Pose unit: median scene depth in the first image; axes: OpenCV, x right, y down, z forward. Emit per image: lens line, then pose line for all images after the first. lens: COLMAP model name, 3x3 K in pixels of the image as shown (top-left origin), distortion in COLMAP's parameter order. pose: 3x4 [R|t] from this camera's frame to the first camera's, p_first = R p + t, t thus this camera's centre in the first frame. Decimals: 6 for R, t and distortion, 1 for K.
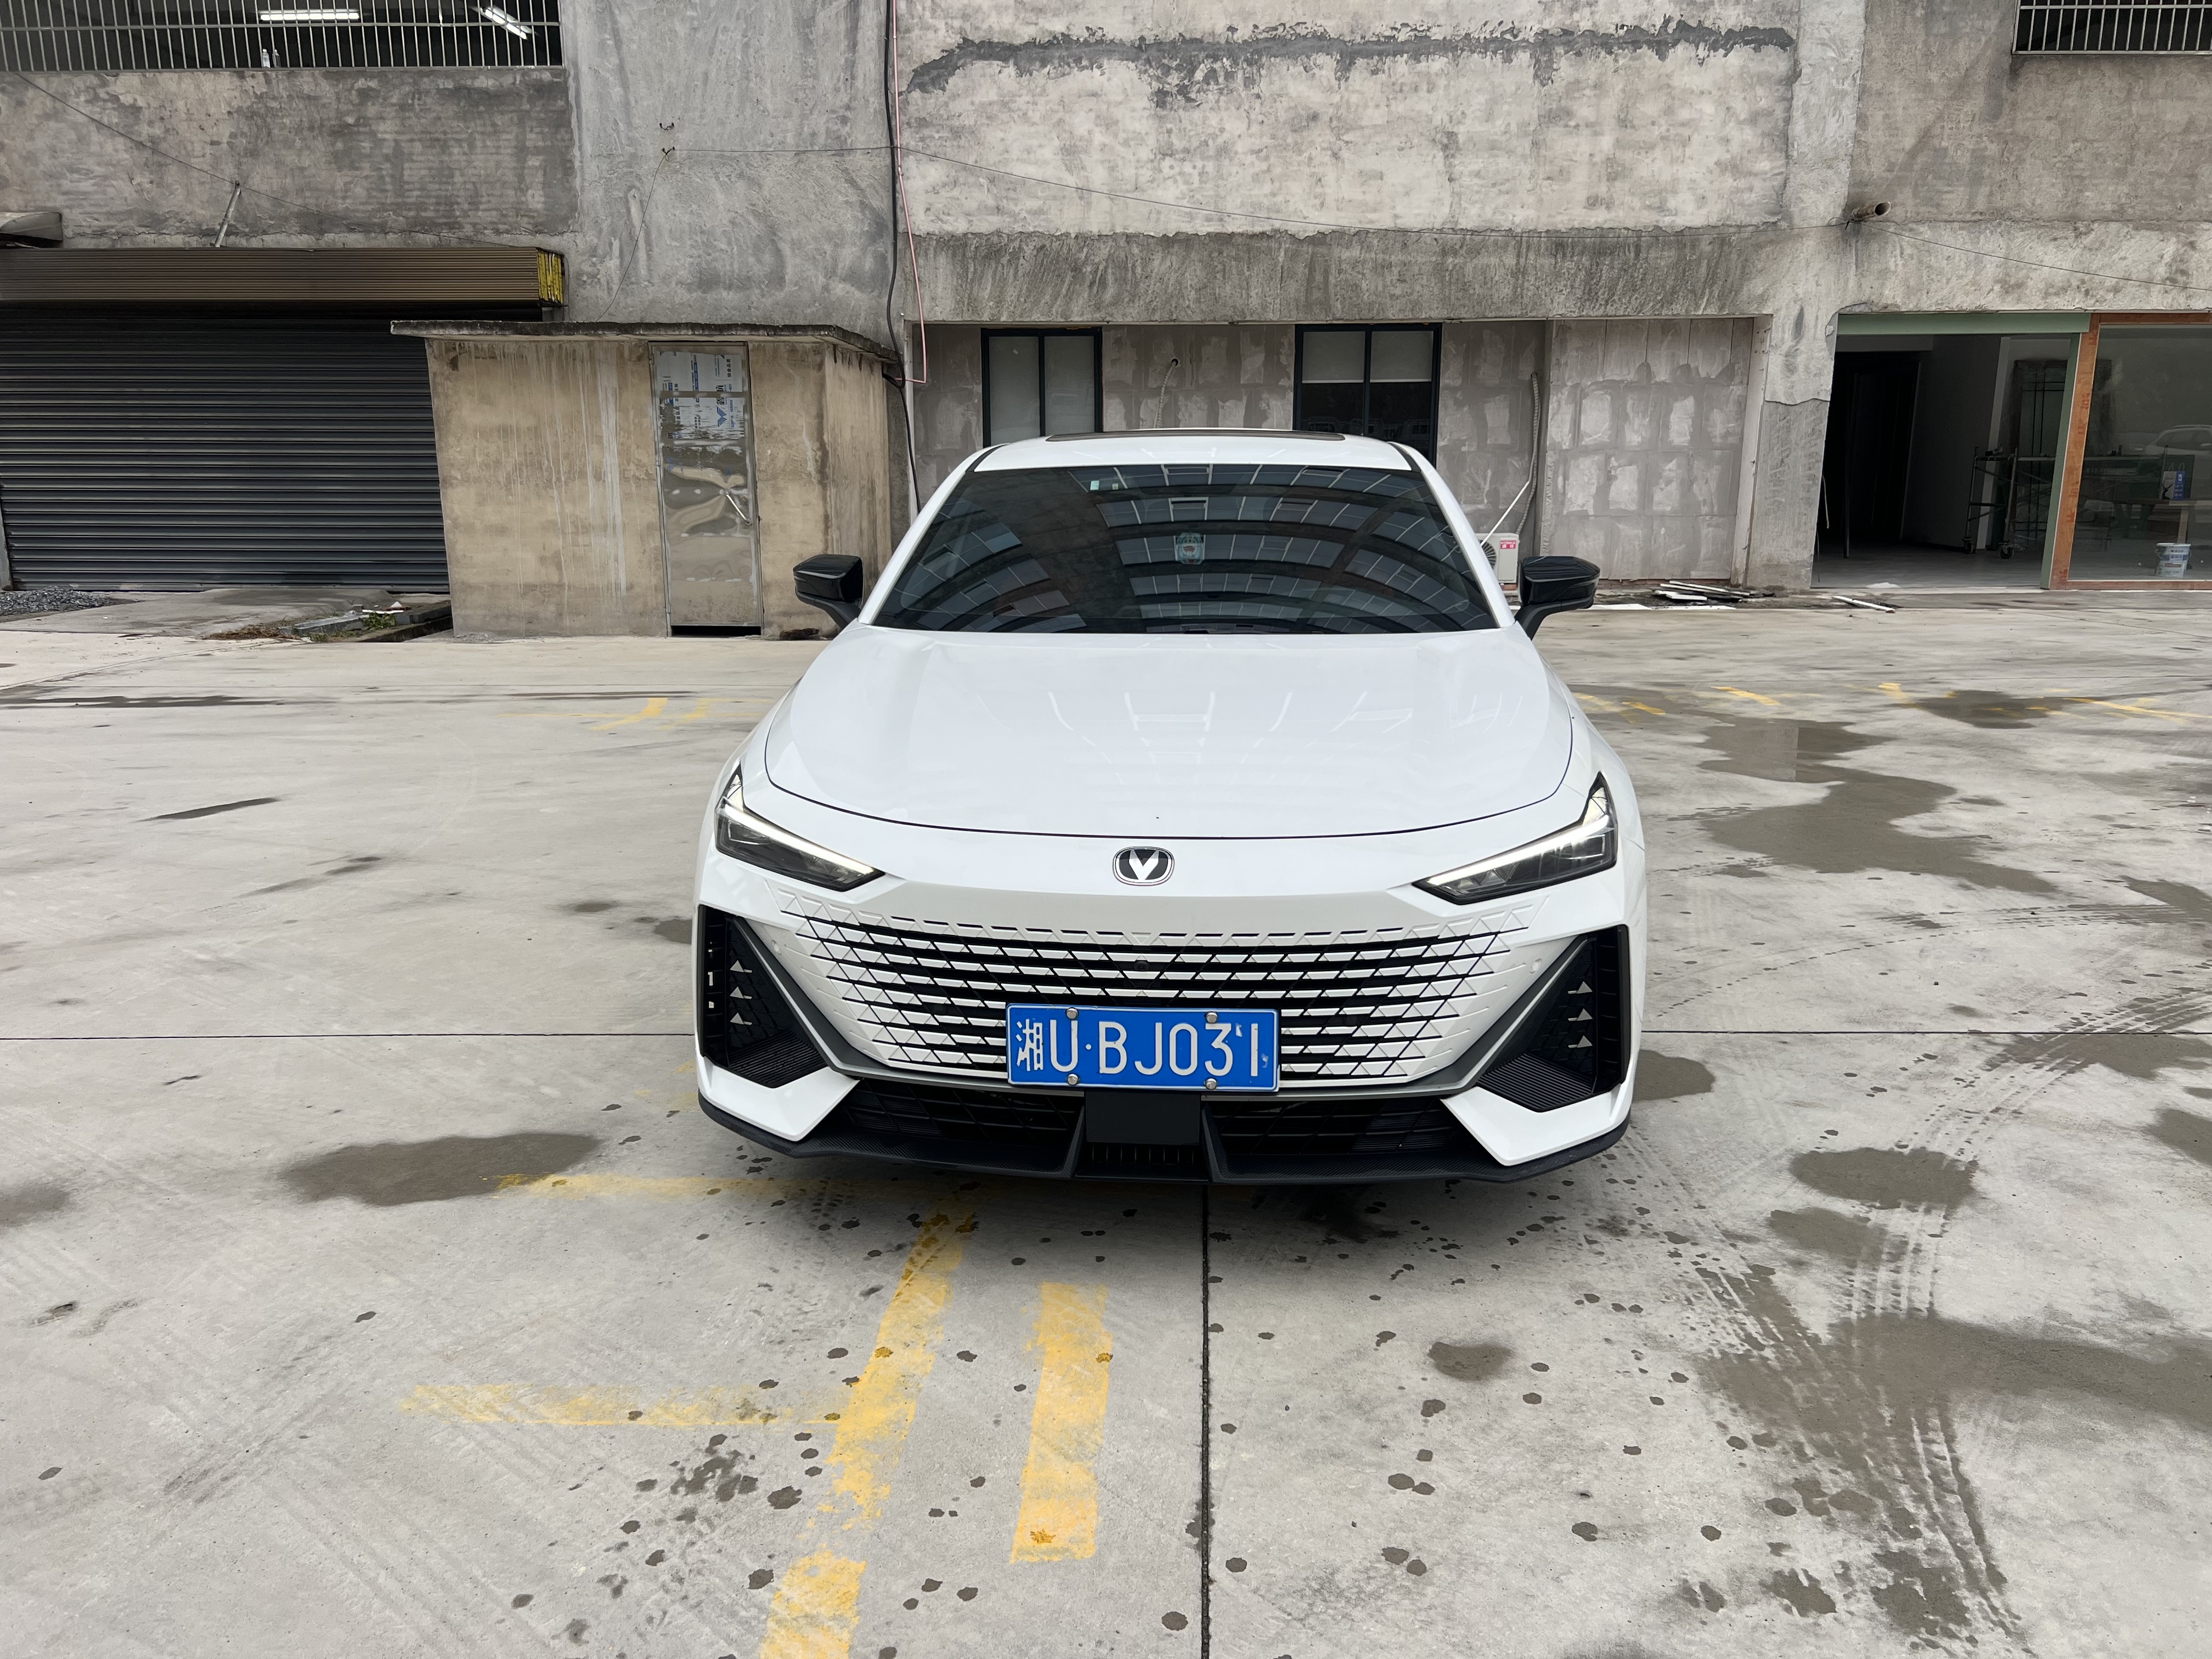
lens RADIAL K [[1664.6, 0, 1112.5], [0, 1664.6, 822.5], [0, 0, 1]] dist [0.033687, -0.026976]
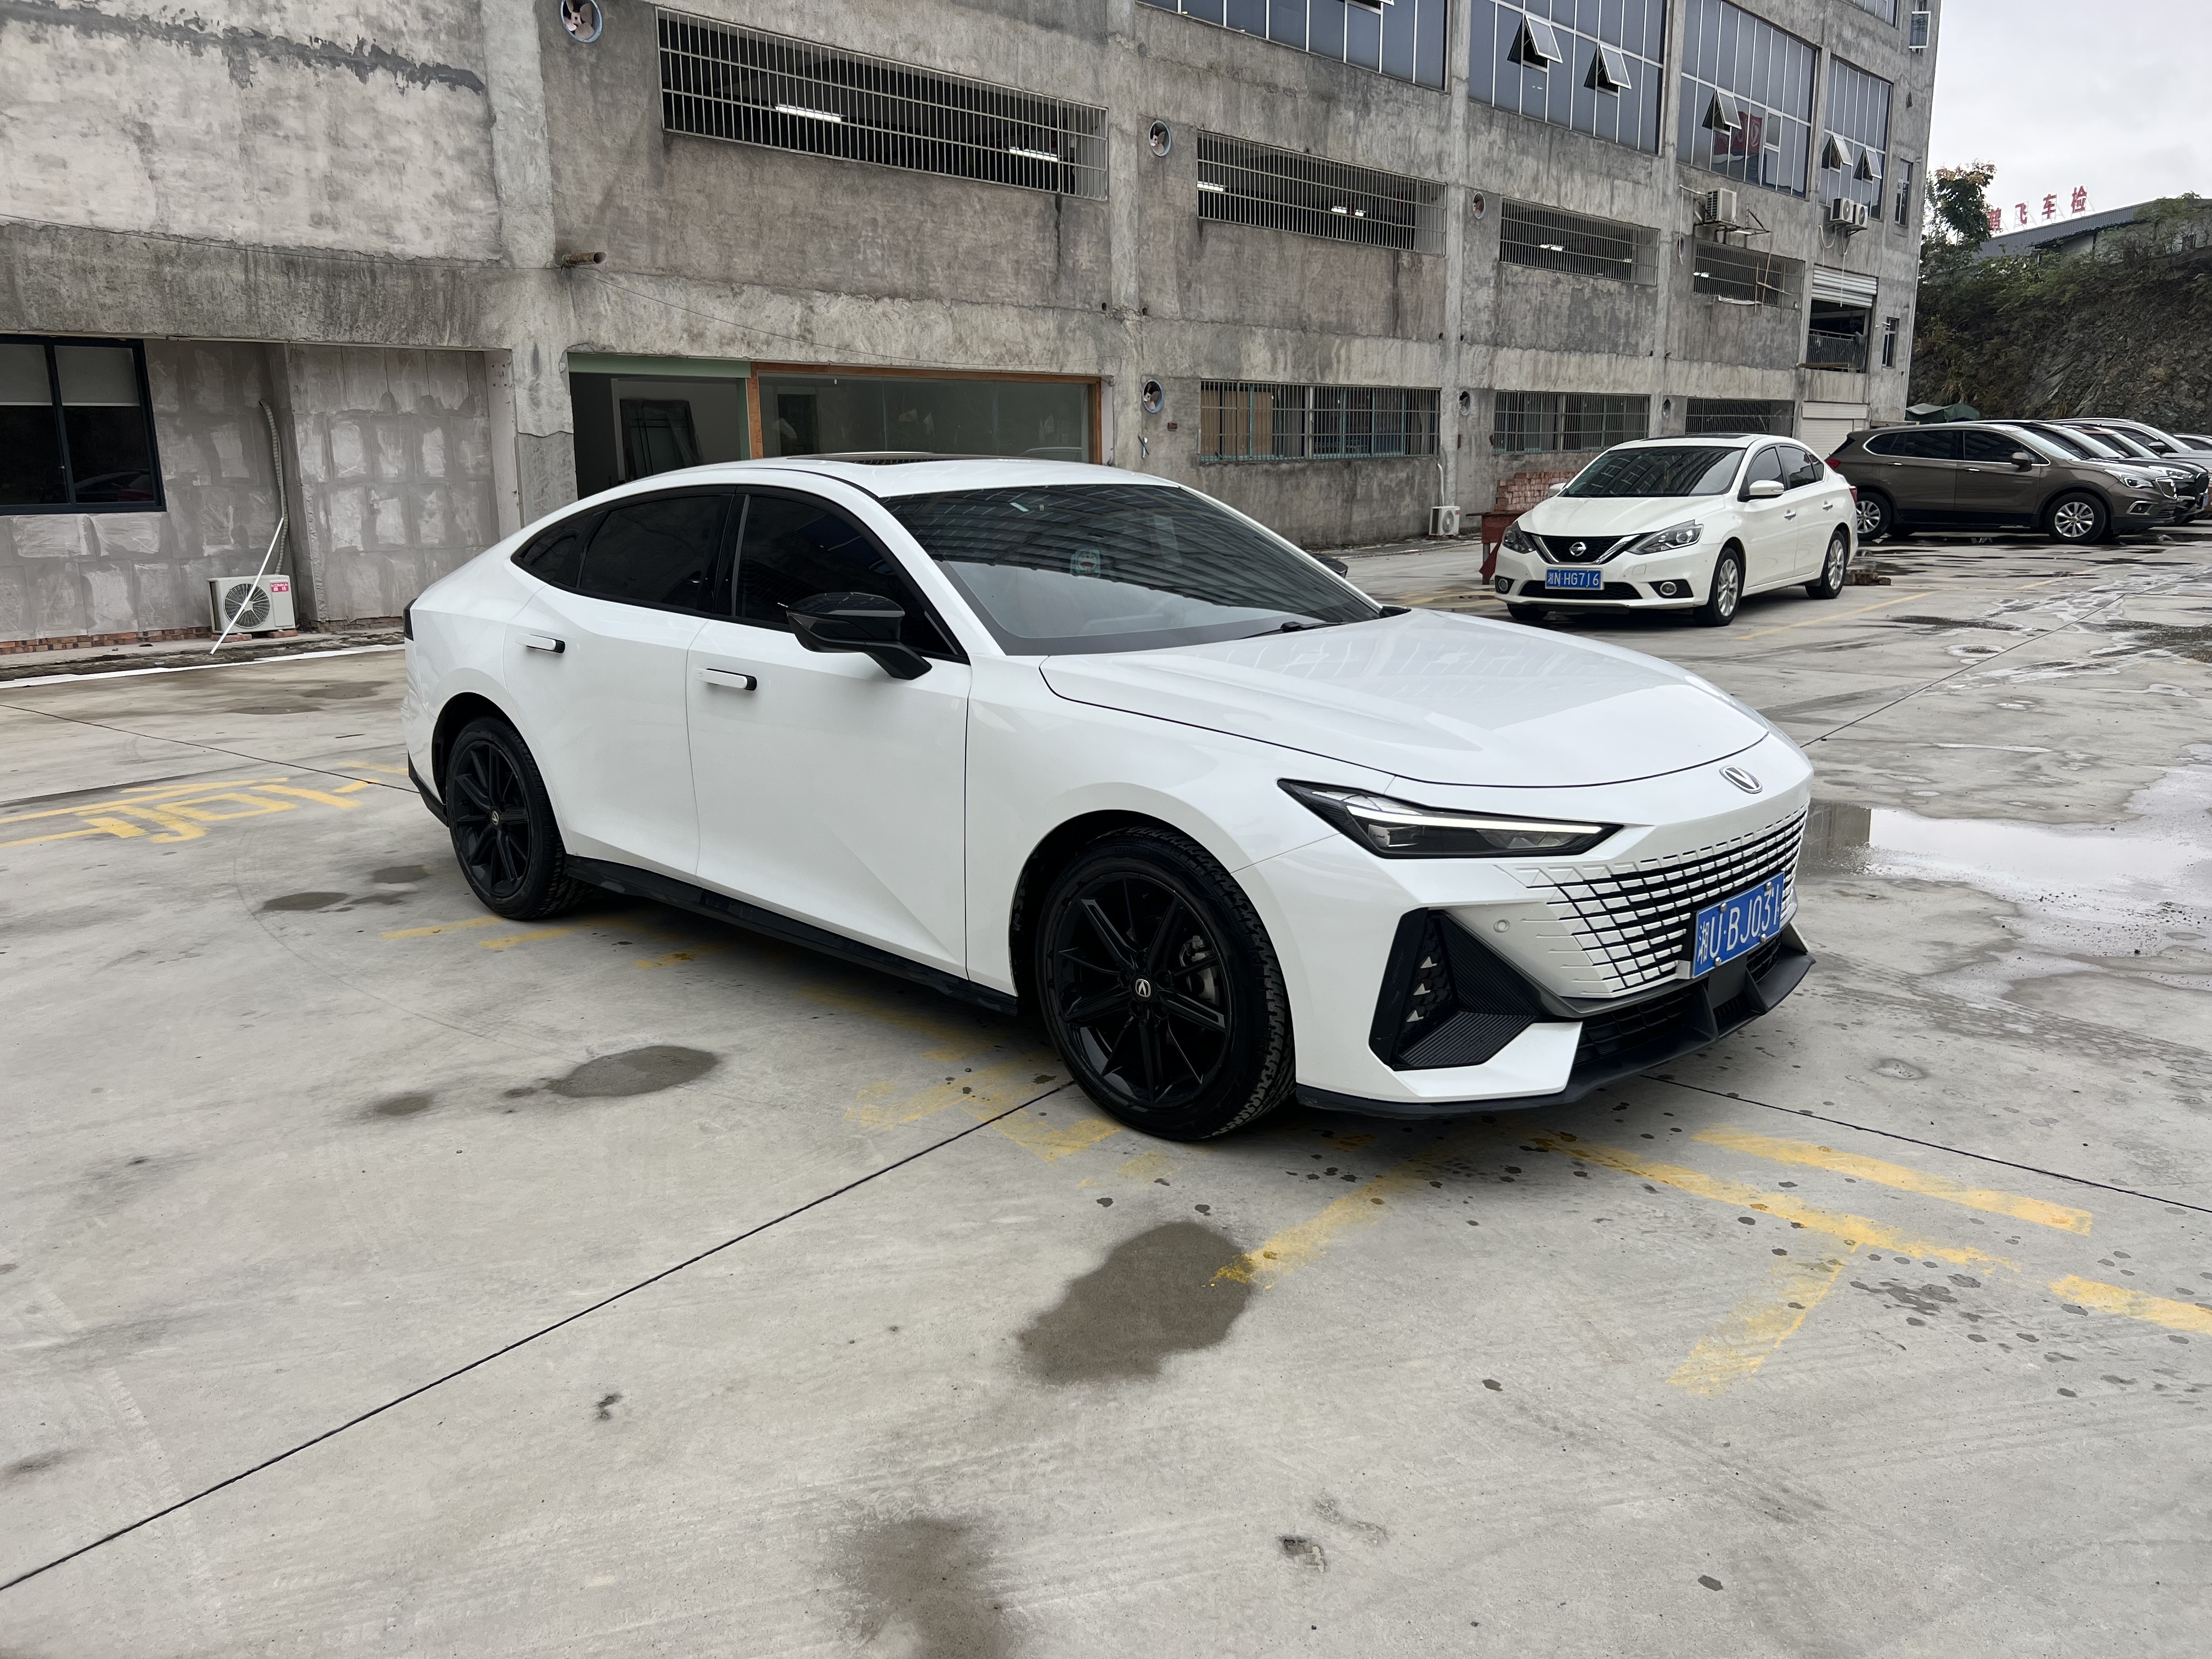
lens RADIAL K [[1661.8, 0, 1110.3], [0, 1661.8, 812.7], [0, 0, 1]] dist [0.051481, -0.054389]
pose [[0.621123, -0.169557, 0.765152, -0.215376], [0.189021, 0.979904, 0.063706, -0.020691], [-0.760577, 0.105060, 0.640691, 0.091762]]
